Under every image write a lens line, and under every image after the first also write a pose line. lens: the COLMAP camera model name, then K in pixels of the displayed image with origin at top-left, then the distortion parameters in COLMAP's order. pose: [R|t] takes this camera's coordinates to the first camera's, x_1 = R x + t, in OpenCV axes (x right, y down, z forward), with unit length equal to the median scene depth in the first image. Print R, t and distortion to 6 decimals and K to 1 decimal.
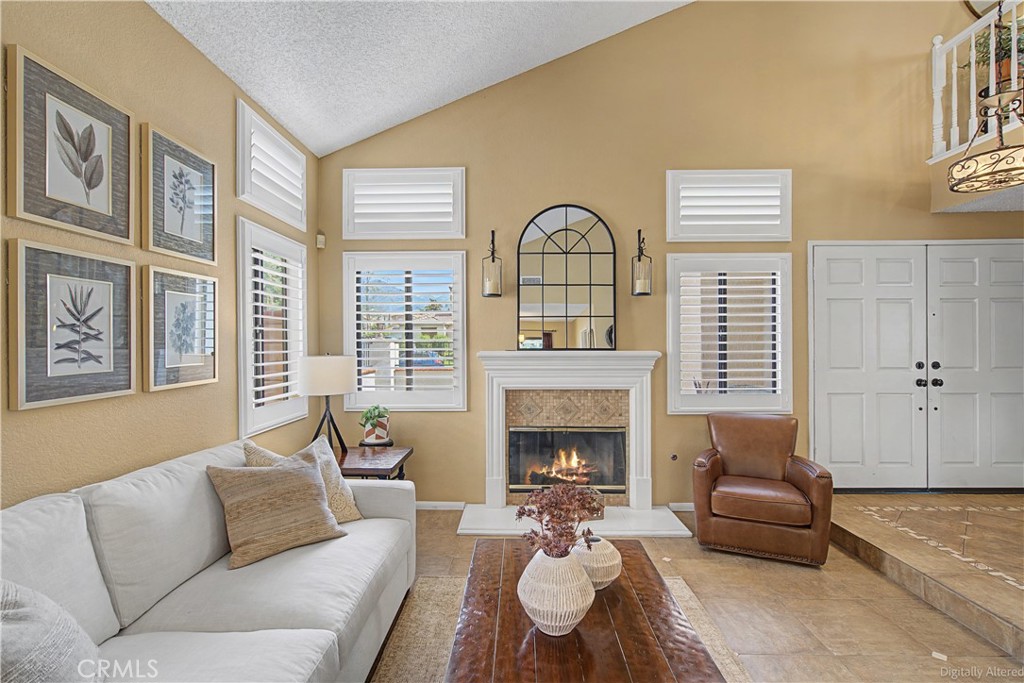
lens RADIAL K [[475.8, 0, 511.2], [0, 475.8, 341.1], [0, 0, 1]] dist [-0.000700, 0.001334]
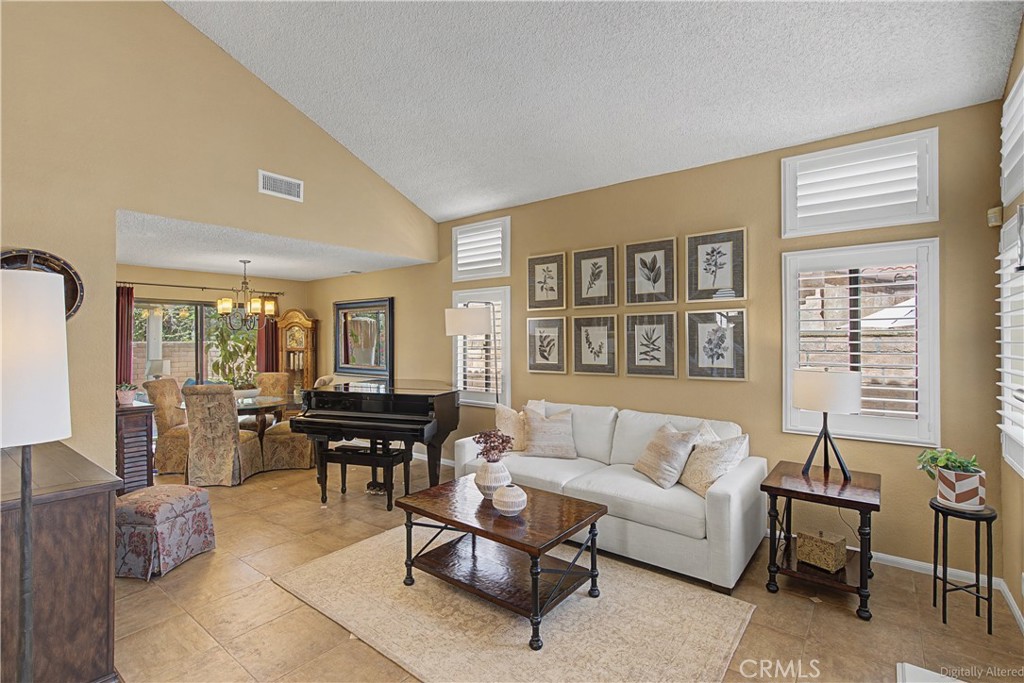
lens RADIAL K [[475.8, 0, 504.5], [0, 475.8, 339.3], [0, 0, 1]] dist [-0.000700, 0.001334]
pose [[-0.608971, 0.001386, -0.793191, 1.298900], [0.006666, 0.999972, -0.003370, -0.052493], [0.793165, -0.007340, -0.608963, 1.760760]]
